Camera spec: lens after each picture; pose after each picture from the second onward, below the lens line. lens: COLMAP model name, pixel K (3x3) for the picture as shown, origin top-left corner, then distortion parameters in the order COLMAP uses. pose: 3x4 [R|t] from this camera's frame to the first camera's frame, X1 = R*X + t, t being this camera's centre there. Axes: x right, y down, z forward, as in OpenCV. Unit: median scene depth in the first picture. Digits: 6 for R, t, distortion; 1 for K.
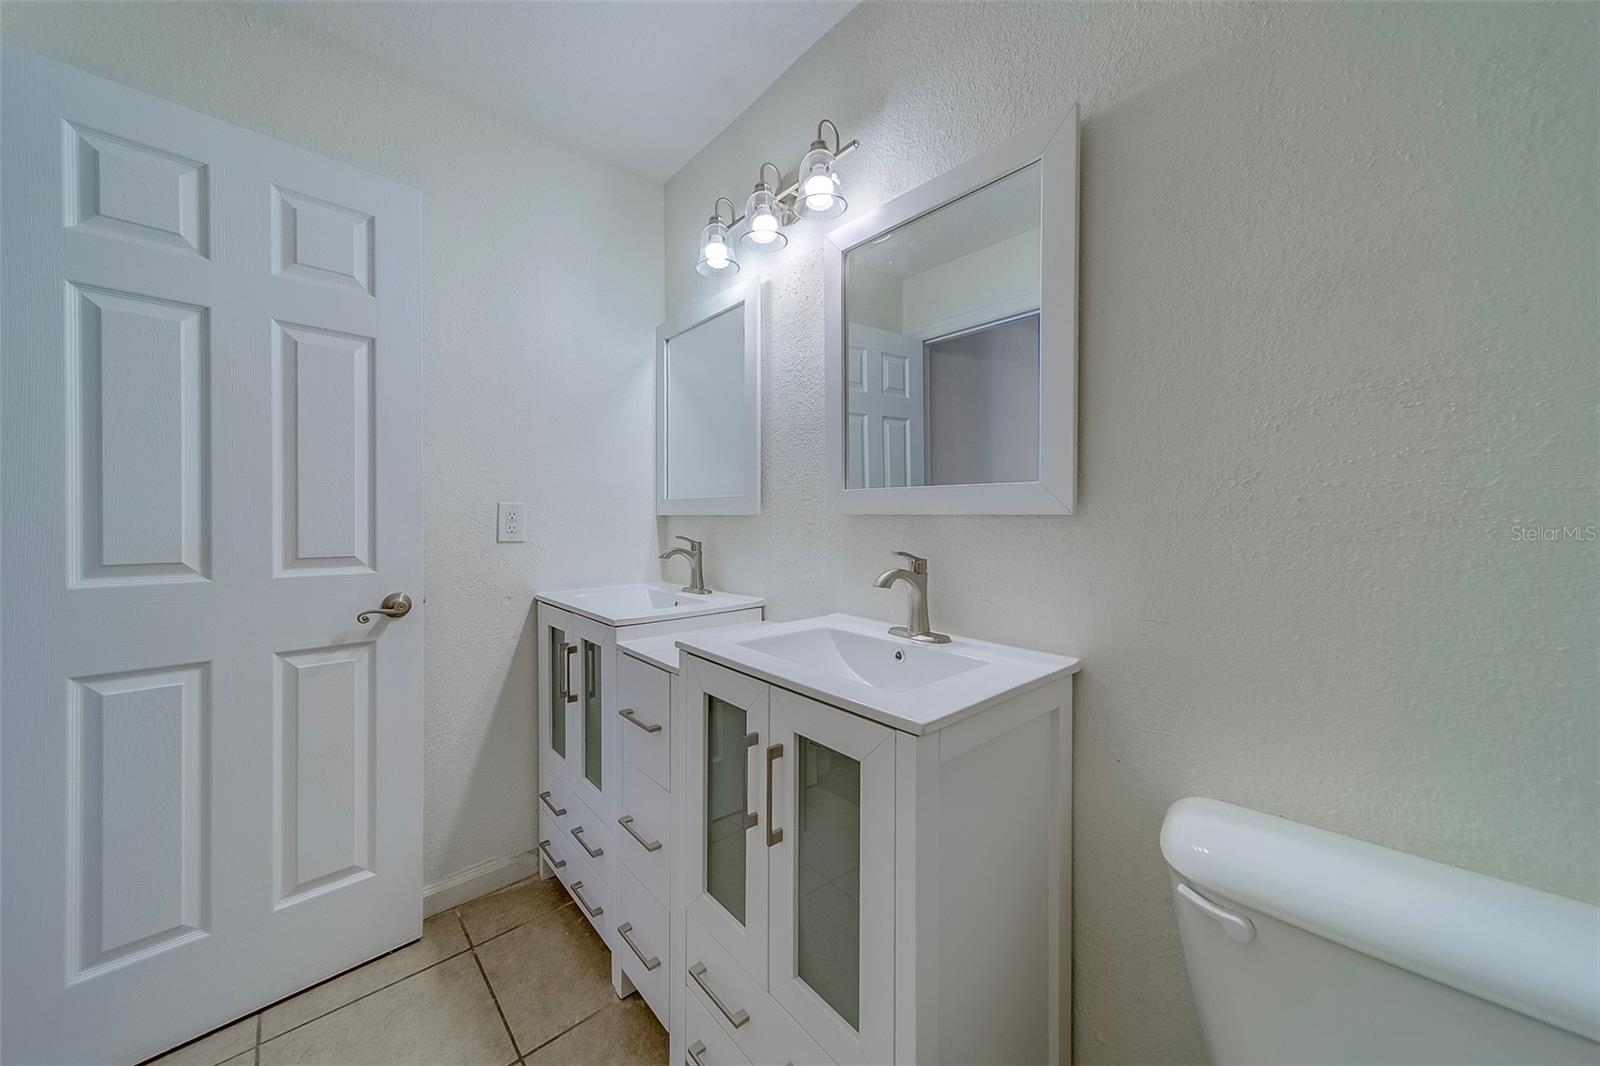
lens RADIAL K [[573.0, 0, 794.5], [0, 573.0, 522.0], [0, 0, 1]] dist [0.011145, 0.000370]
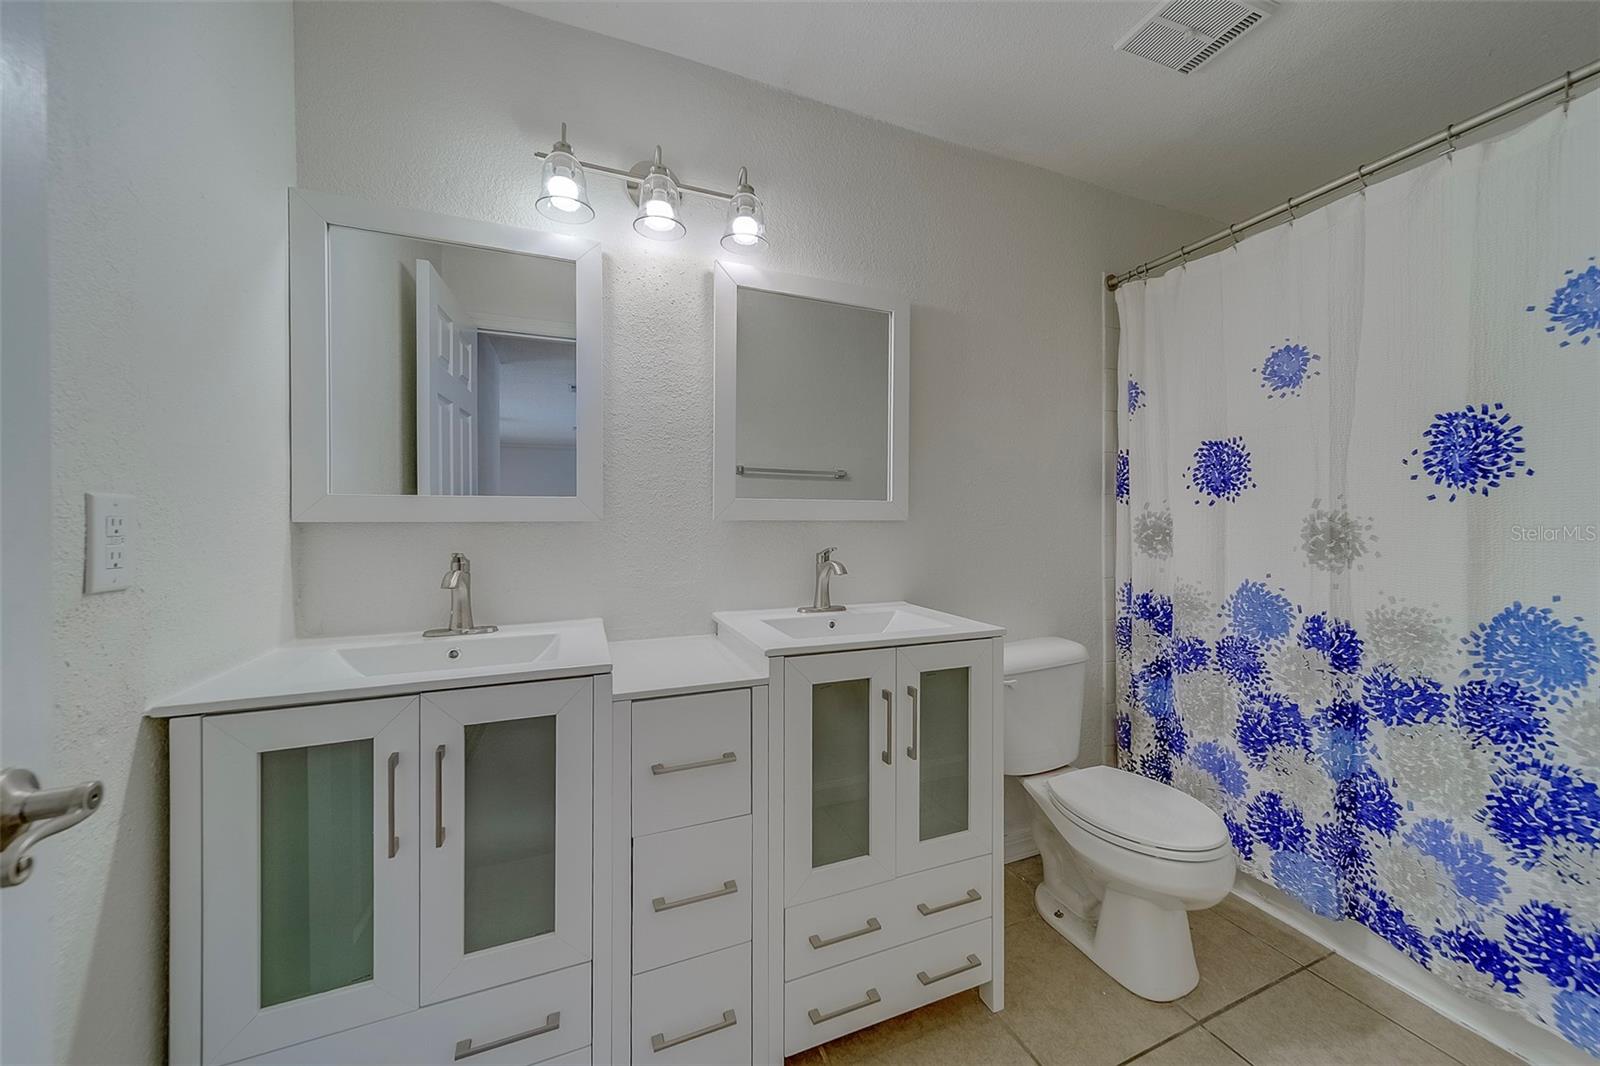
lens RADIAL K [[573.0, 0, 806.9], [0, 573.0, 518.8], [0, 0, 1]] dist [0.011145, 0.000370]
pose [[0.307415, -0.001284, 0.951575, -1.046344], [0.007951, 0.999968, -0.001220, -0.015588], [-0.951542, 0.007941, 0.307415, 0.586160]]
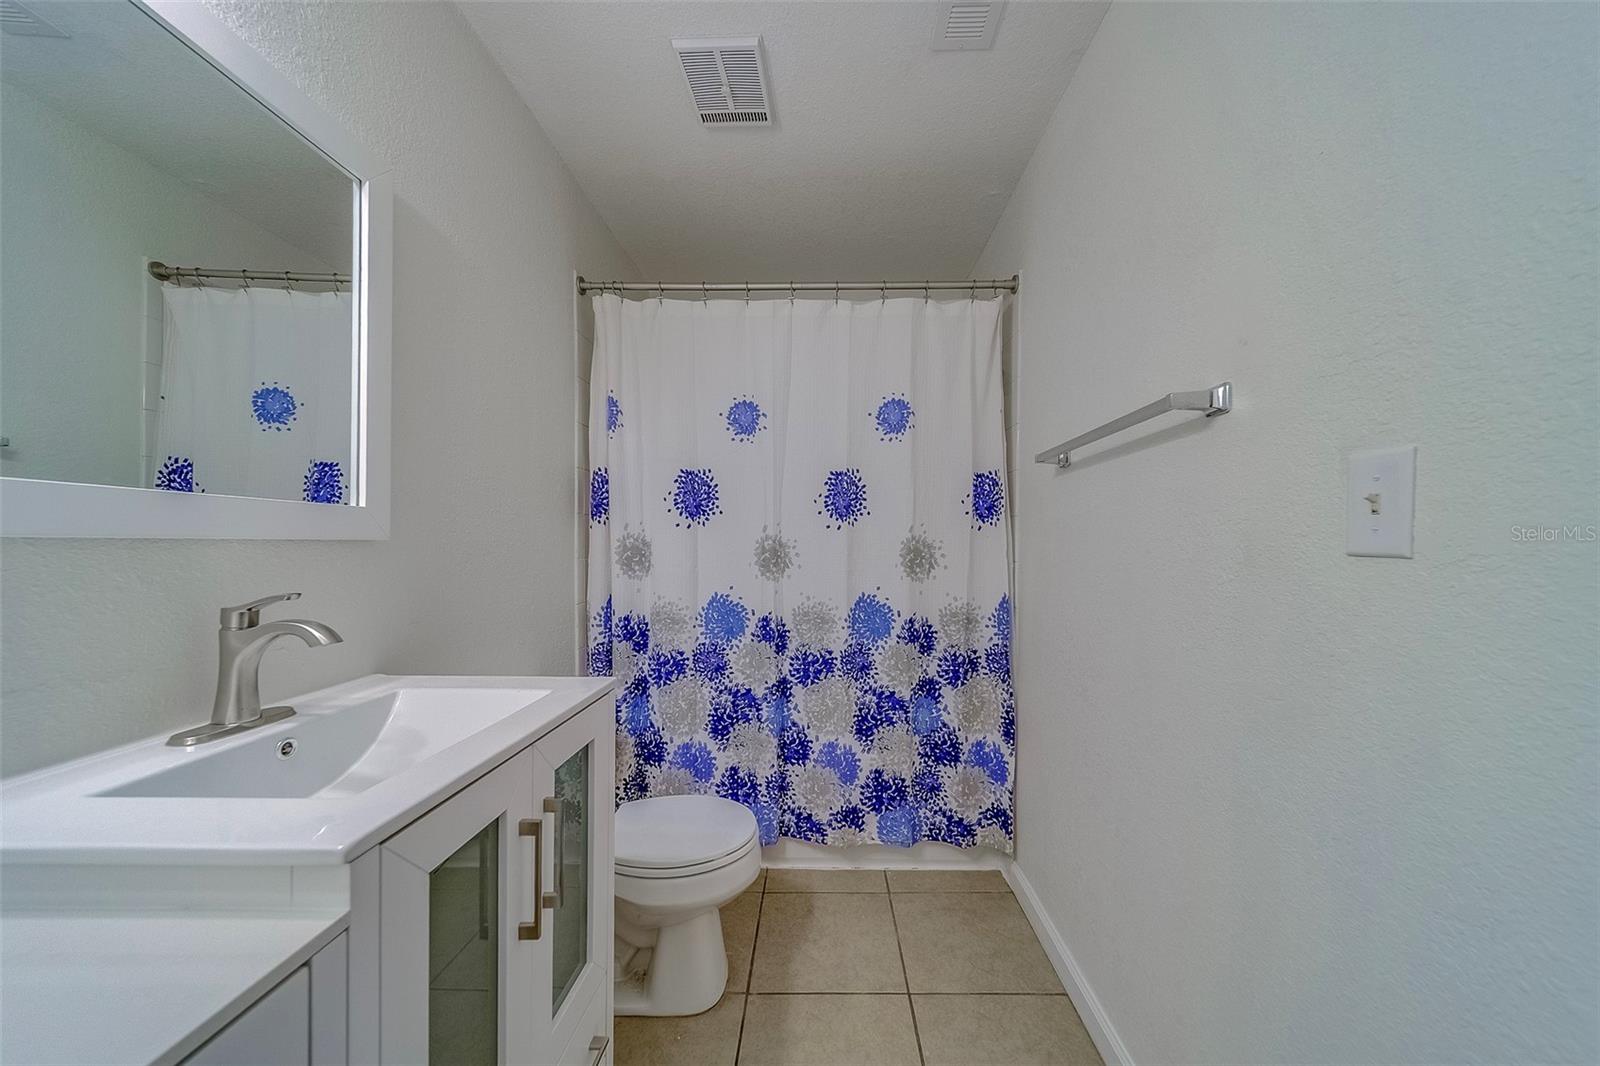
lens RADIAL K [[573.0, 0, 810.8], [0, 573.0, 546.8], [0, 0, 1]] dist [0.011145, 0.000370]
pose [[-0.755880, -0.011281, 0.654613, -0.679481], [-0.001865, 0.999885, 0.015077, -0.016190], [-0.654708, 0.010176, -0.755813, 1.022361]]
